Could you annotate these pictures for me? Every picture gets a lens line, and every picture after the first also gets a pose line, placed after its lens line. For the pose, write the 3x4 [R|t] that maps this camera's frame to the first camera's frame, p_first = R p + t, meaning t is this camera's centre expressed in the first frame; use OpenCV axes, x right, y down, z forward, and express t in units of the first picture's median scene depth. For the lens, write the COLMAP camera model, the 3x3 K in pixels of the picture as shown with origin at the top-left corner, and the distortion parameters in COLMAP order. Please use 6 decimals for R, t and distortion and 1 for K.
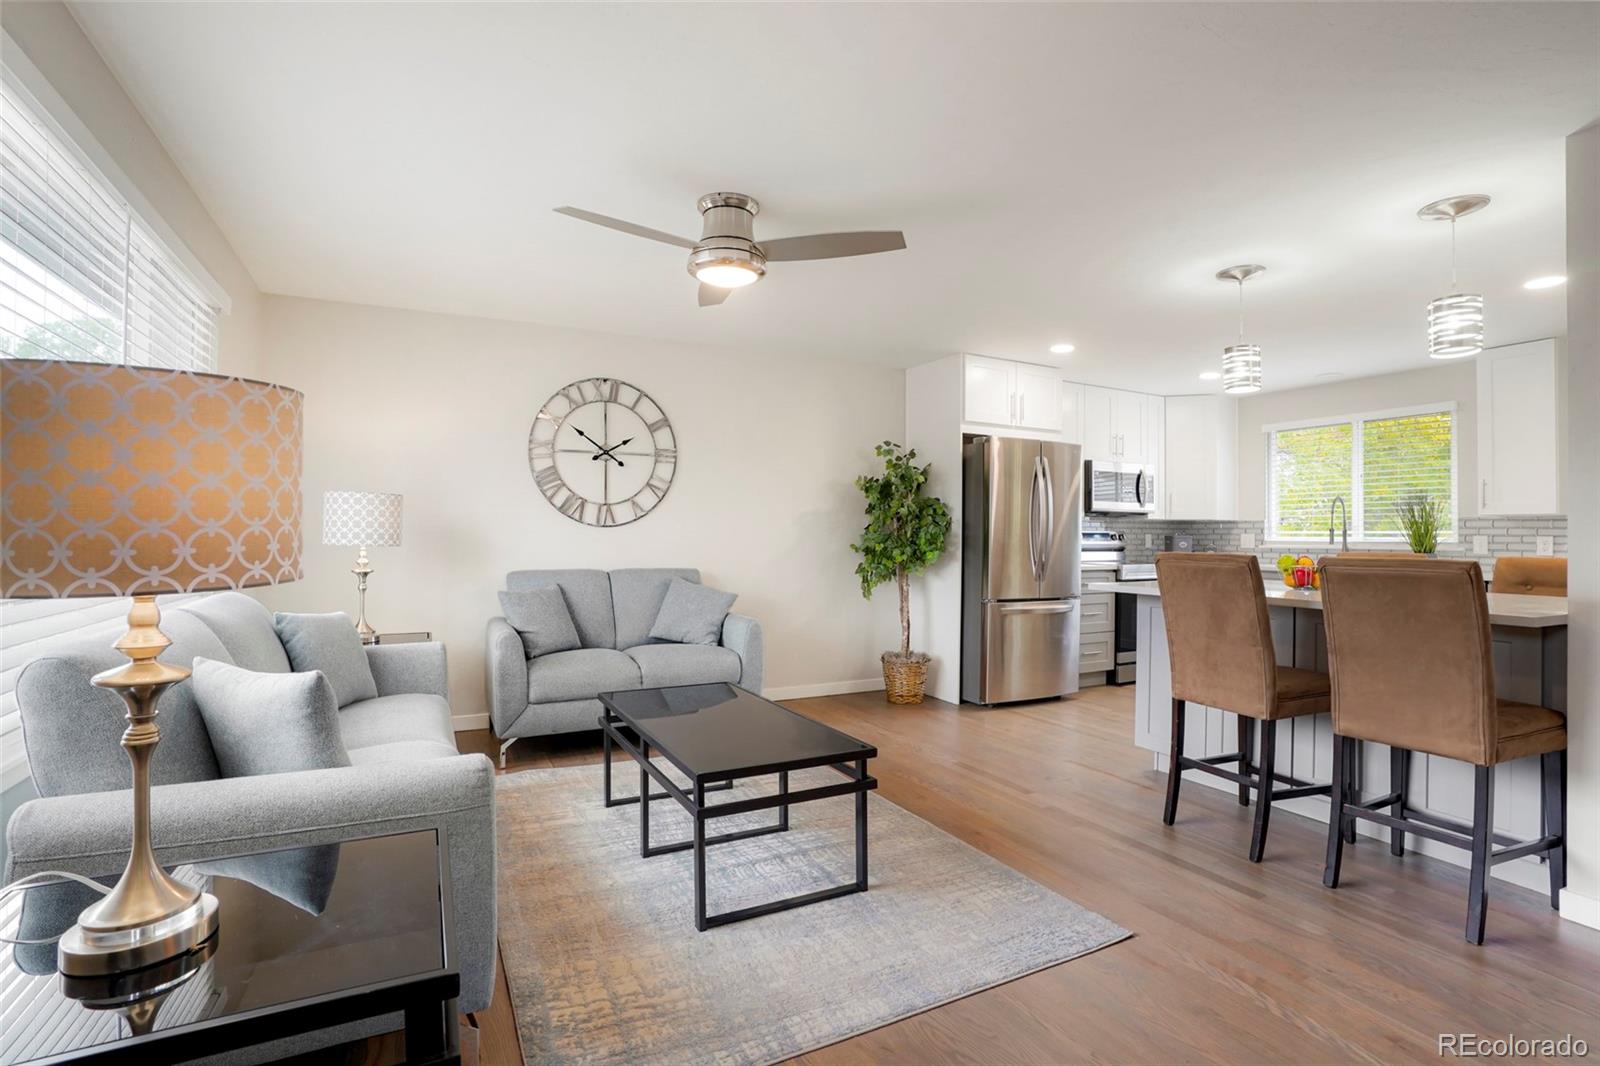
lens RADIAL K [[757.6, 0, 795.5], [0, 757.6, 523.5], [0, 0, 1]] dist [-0.000935, -0.000315]
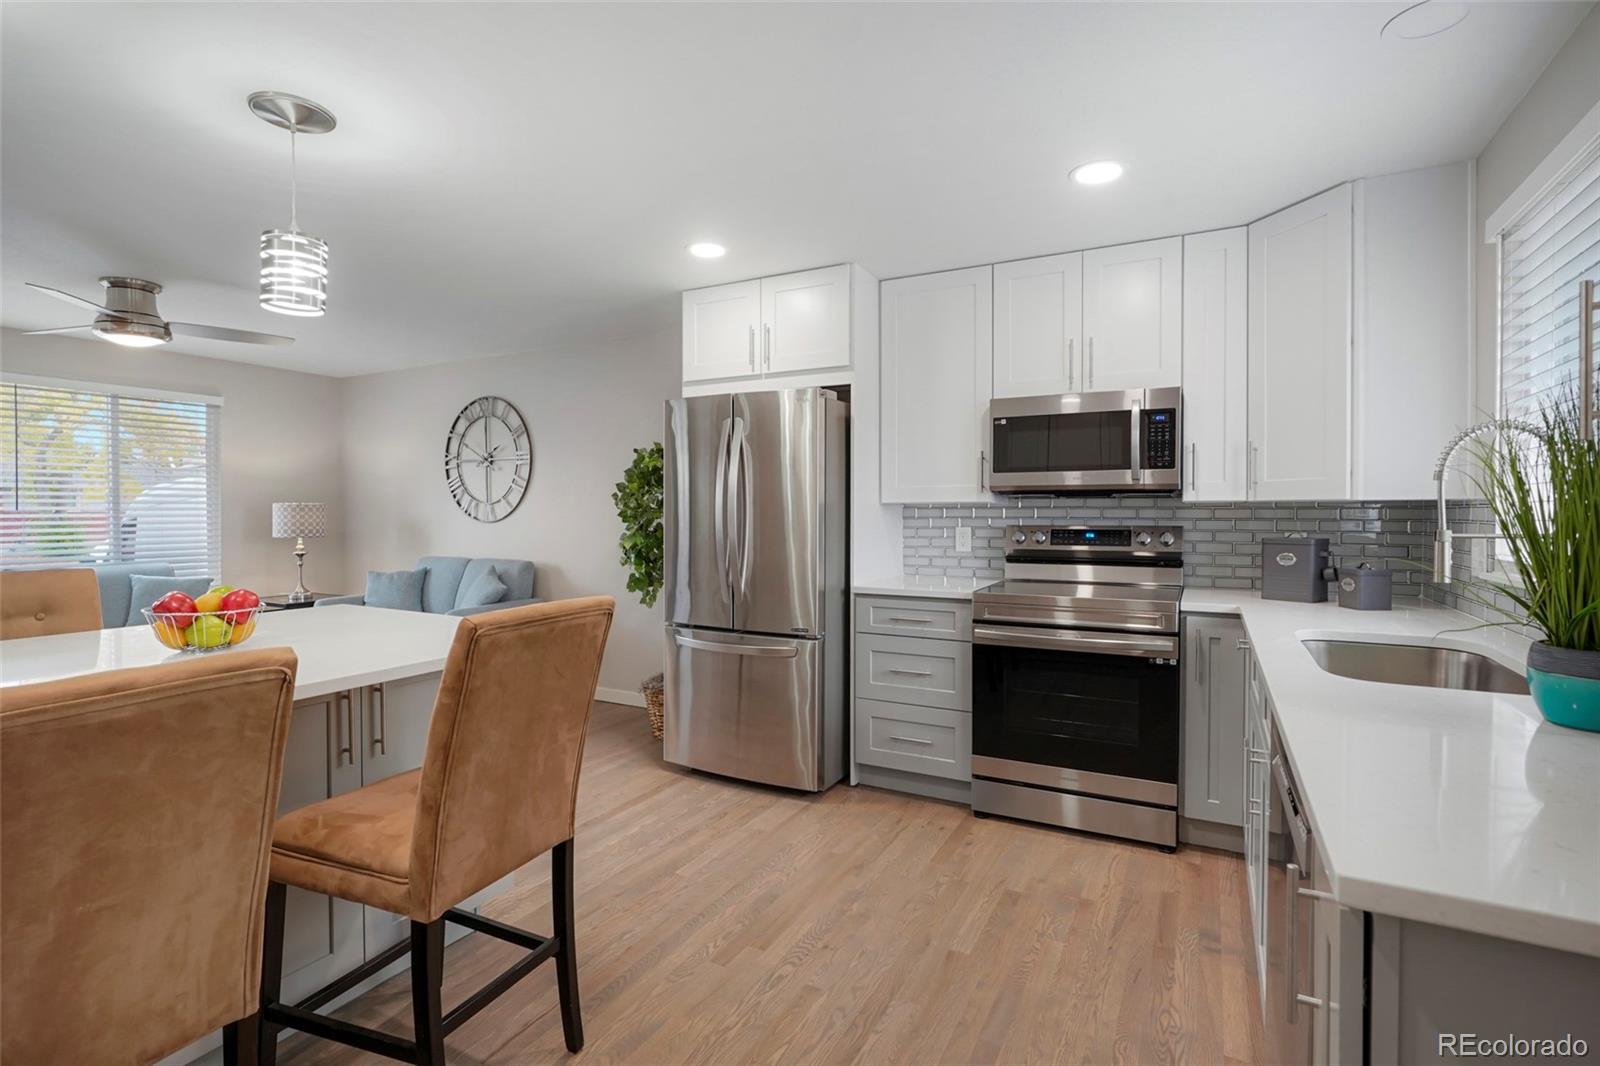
lens RADIAL K [[757.6, 0, 795.5], [0, 757.6, 523.5], [0, 0, 1]] dist [-0.000935, -0.000315]
pose [[0.568606, 0.007187, -0.822579, 0.982636], [0.020115, 0.999541, 0.022638, -0.011066], [0.822364, -0.029418, 0.568201, 0.711664]]
